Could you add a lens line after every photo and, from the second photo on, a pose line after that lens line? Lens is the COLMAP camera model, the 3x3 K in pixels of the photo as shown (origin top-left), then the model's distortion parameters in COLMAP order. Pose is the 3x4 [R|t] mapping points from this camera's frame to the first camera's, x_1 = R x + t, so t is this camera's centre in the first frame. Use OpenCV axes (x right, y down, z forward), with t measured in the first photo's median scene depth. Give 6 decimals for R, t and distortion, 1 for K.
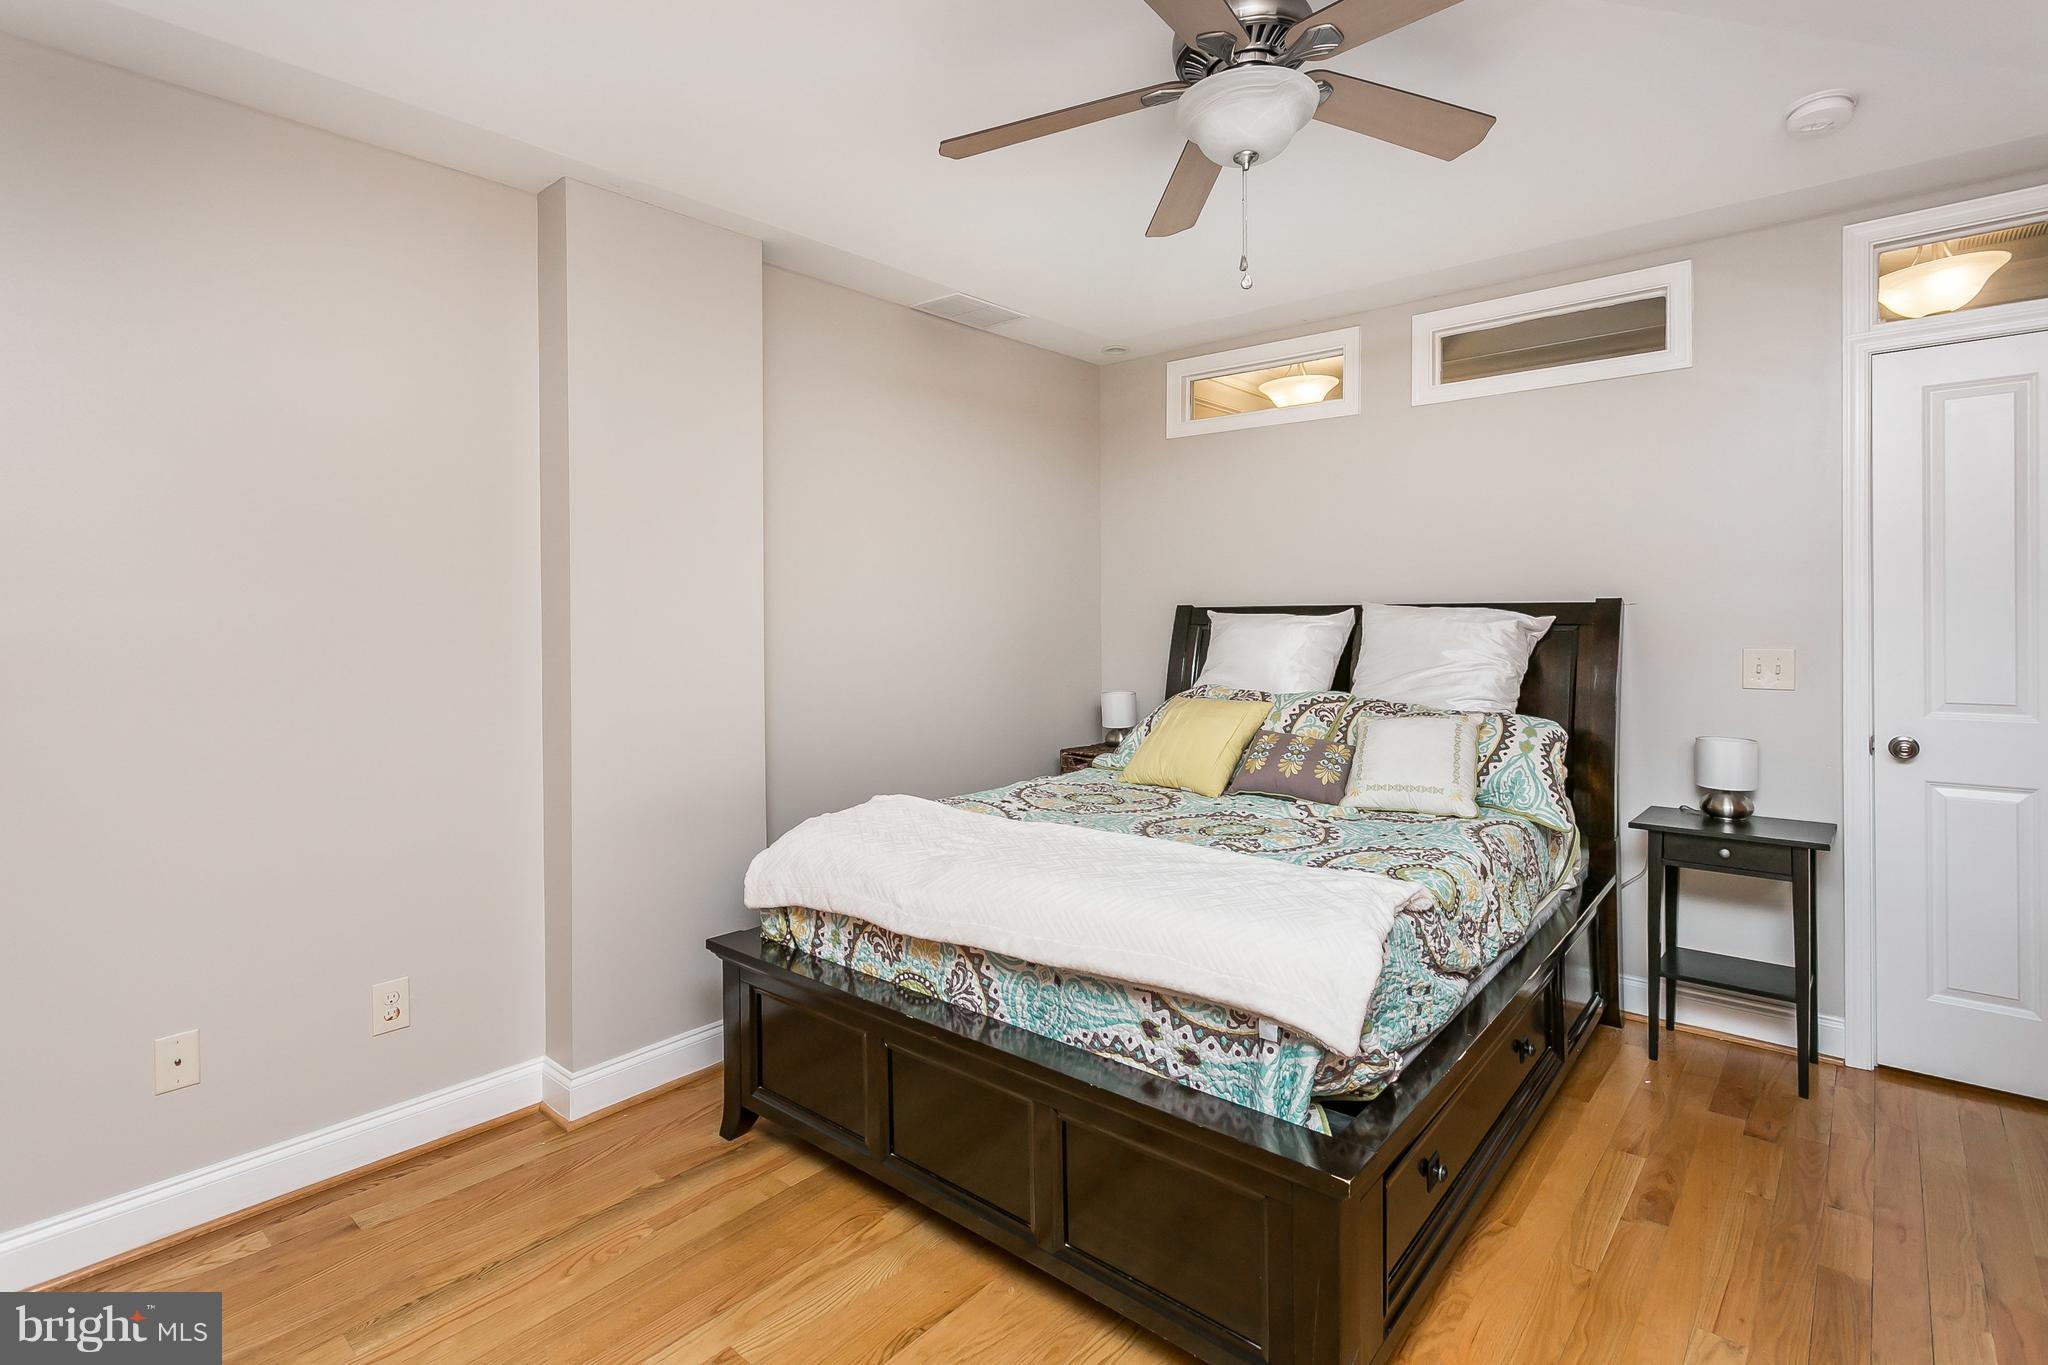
lens RADIAL K [[972.4, 0, 1024.0], [0, 972.4, 682.5], [0, 0, 1]] dist [0.002286, 0.001068]
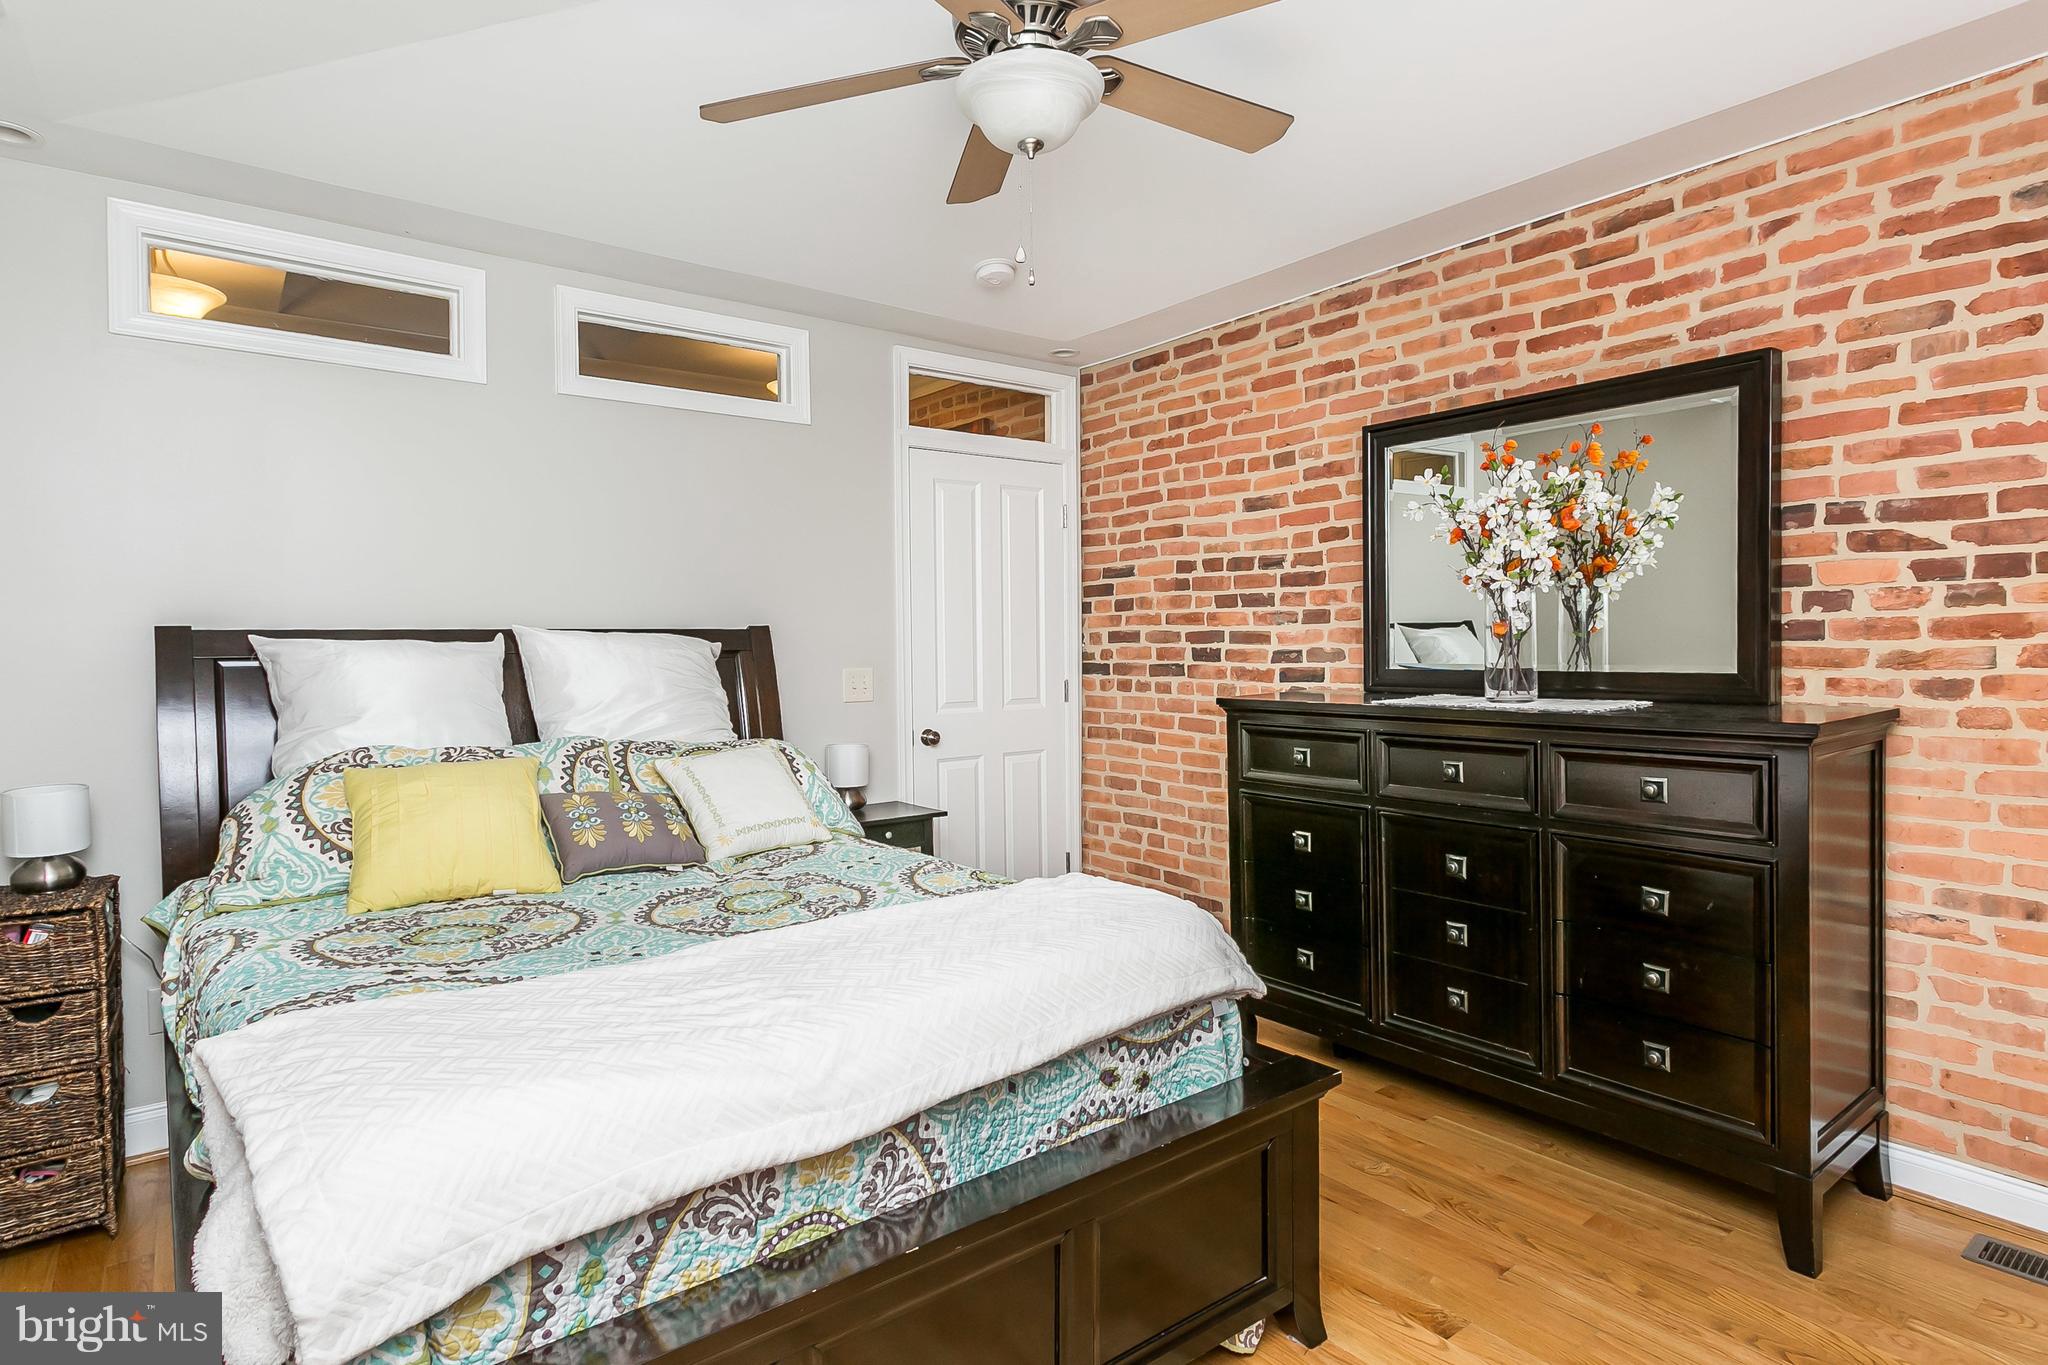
lens RADIAL K [[1105.2, 0, 1029.7], [0, 1105.2, 652.3], [0, 0, 1]] dist [0.004333, 0.001237]
pose [[0.183200, -0.009261, 0.983032, -0.816634], [0.064608, 0.997907, -0.002640, -0.048235], [-0.980950, 0.063995, 0.183415, 0.749966]]
